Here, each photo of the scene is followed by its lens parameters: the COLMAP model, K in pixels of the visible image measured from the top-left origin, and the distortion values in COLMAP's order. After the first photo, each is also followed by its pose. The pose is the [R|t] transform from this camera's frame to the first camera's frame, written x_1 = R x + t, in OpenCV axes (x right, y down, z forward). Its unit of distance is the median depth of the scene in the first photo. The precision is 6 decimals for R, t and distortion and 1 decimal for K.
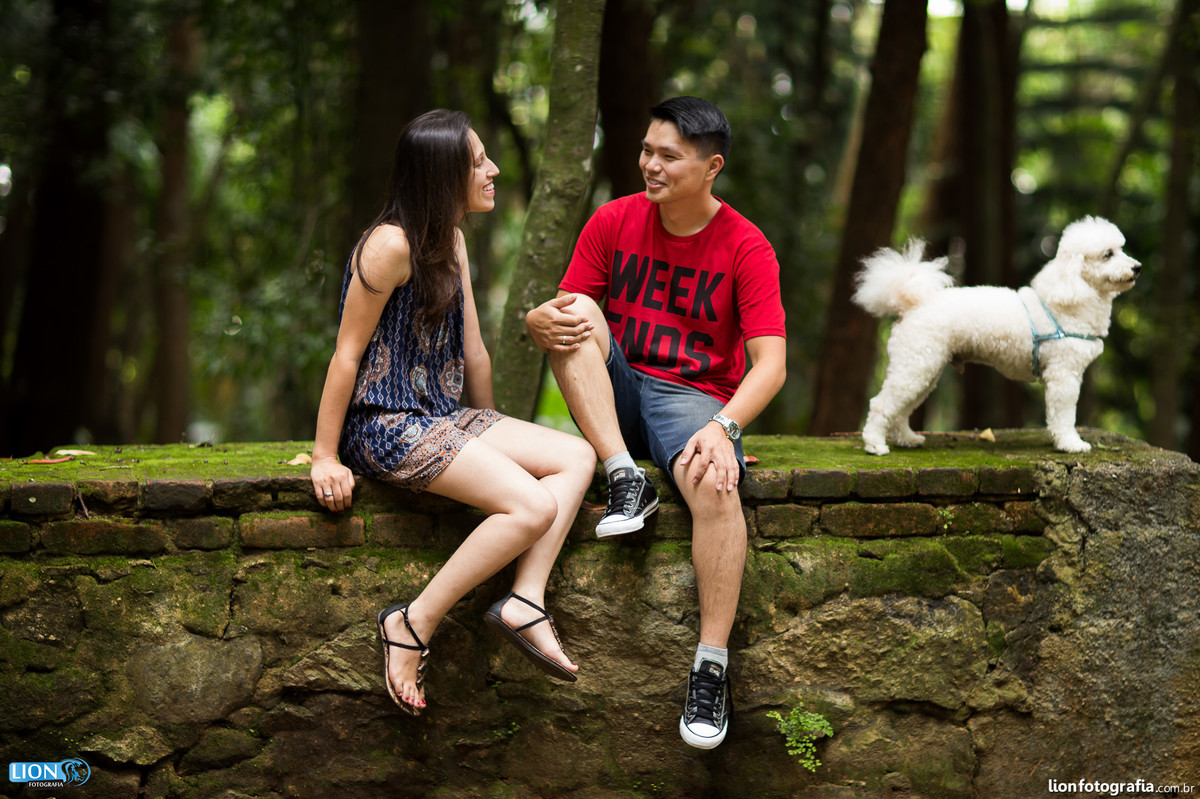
lens RADIAL K [[2983.1, 0, 600.0], [0, 2983.1, 399.5], [0, 0, 1]] dist [-0.057517, -0.913204]
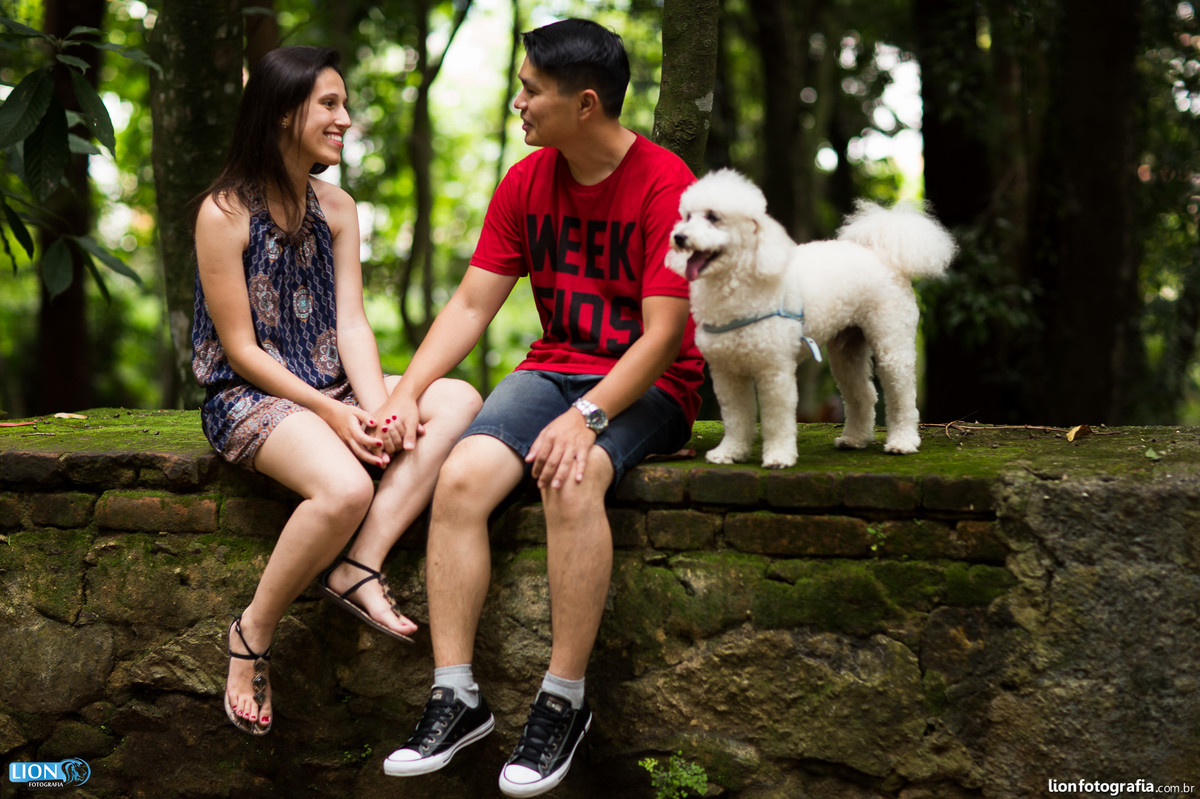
lens RADIAL K [[2821.3, 0, 600.0], [0, 2821.3, 399.5], [0, 0, 1]] dist [-0.058281, -1.225631]
pose [[0.880103, 0.032406, -0.473676, 0.409491], [-0.022782, 0.999401, 0.026042, -0.015112], [0.474236, -0.012128, 0.880314, 0.302253]]
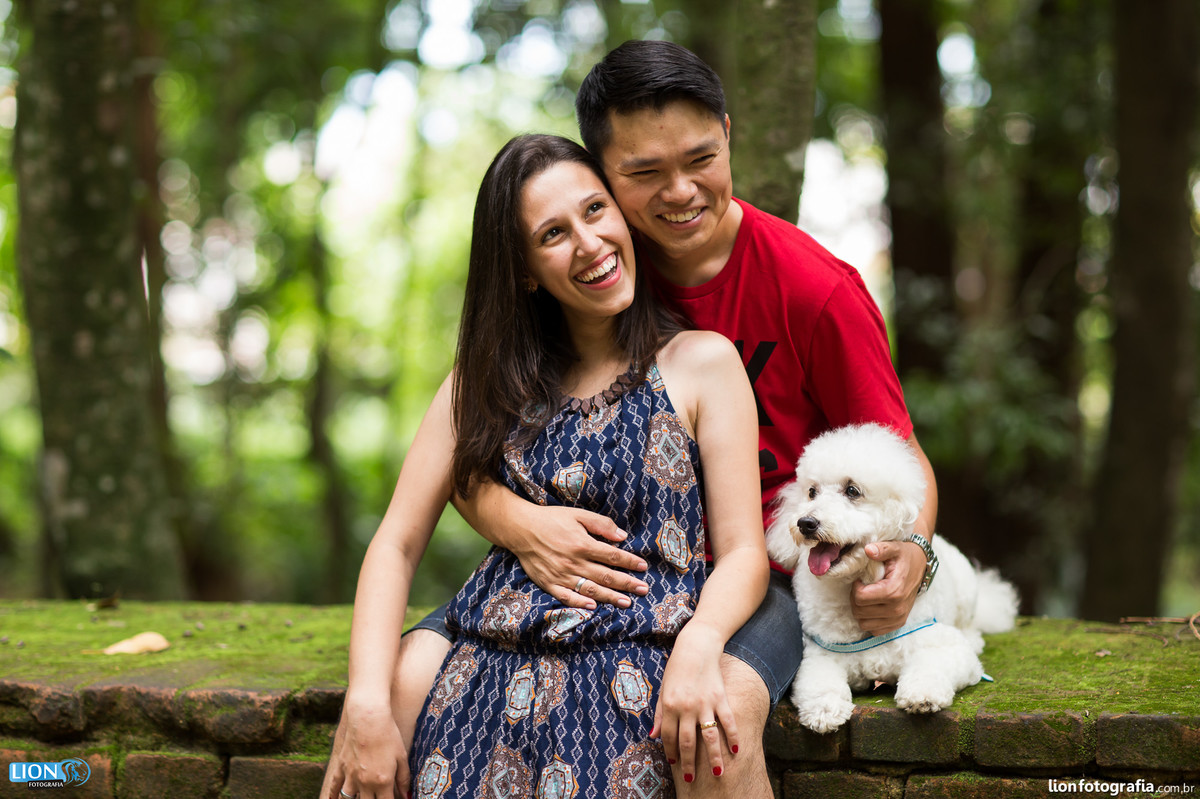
lens RADIAL K [[2821.3, 0, 600.0], [0, 2821.3, 399.5], [0, 0, 1]] dist [-0.058281, -1.225631]
pose [[0.899549, 0.004030, -0.436802, 0.242670], [-0.011746, 0.999819, -0.014964, -0.023176], [0.436663, 0.018591, 0.899433, 0.526697]]
